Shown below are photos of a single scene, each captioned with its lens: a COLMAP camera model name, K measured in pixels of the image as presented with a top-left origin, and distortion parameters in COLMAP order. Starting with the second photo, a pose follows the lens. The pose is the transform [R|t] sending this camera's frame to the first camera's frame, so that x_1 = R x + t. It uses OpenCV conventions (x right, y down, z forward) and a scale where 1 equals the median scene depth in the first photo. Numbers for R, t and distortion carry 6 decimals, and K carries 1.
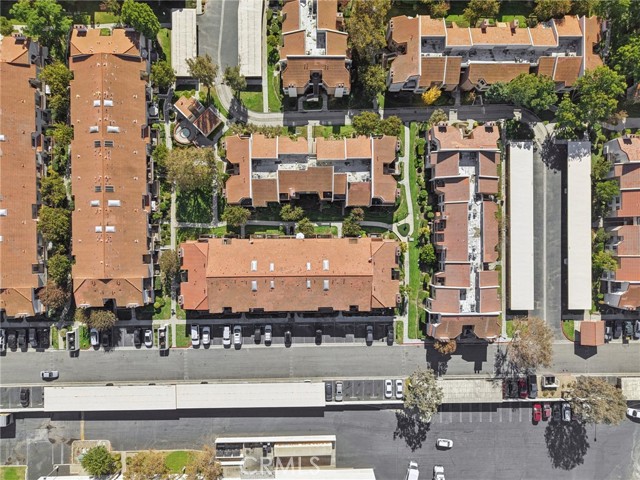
lens RADIAL K [[436.0, 0, 320.0], [0, 436.0, 240.0], [0, 0, 1]] dist [0.013852, 0.000858]
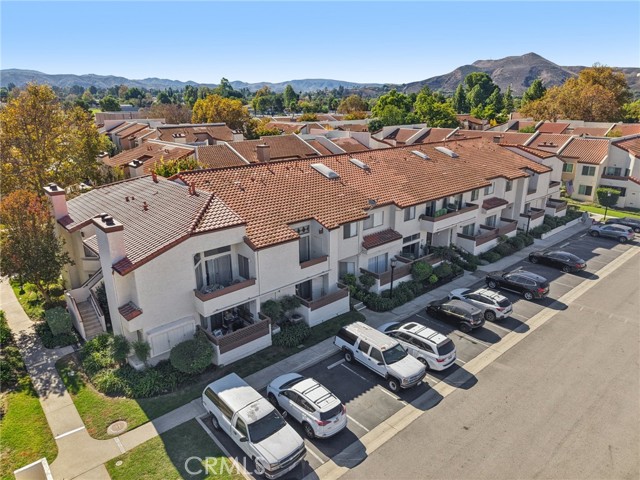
lens RADIAL K [[436.0, 0, 320.0], [0, 436.0, 240.0], [0, 0, 1]] dist [0.013852, 0.000858]
pose [[0.751928, -0.237166, 0.615107, -0.344715], [0.659140, 0.253767, -0.707910, 0.328125], [0.011798, 0.937739, 0.347140, 0.863380]]
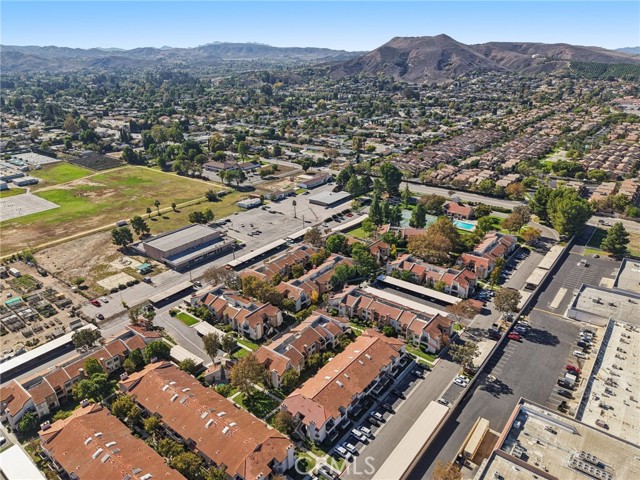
lens RADIAL K [[436.0, 0, 320.0], [0, 436.0, 240.0], [0, 0, 1]] dist [0.013852, 0.000858]
pose [[0.632153, -0.337702, 0.697381, -0.917492], [0.774021, 0.233750, -0.588433, 0.702783], [0.035702, 0.911767, 0.409154, 0.022670]]
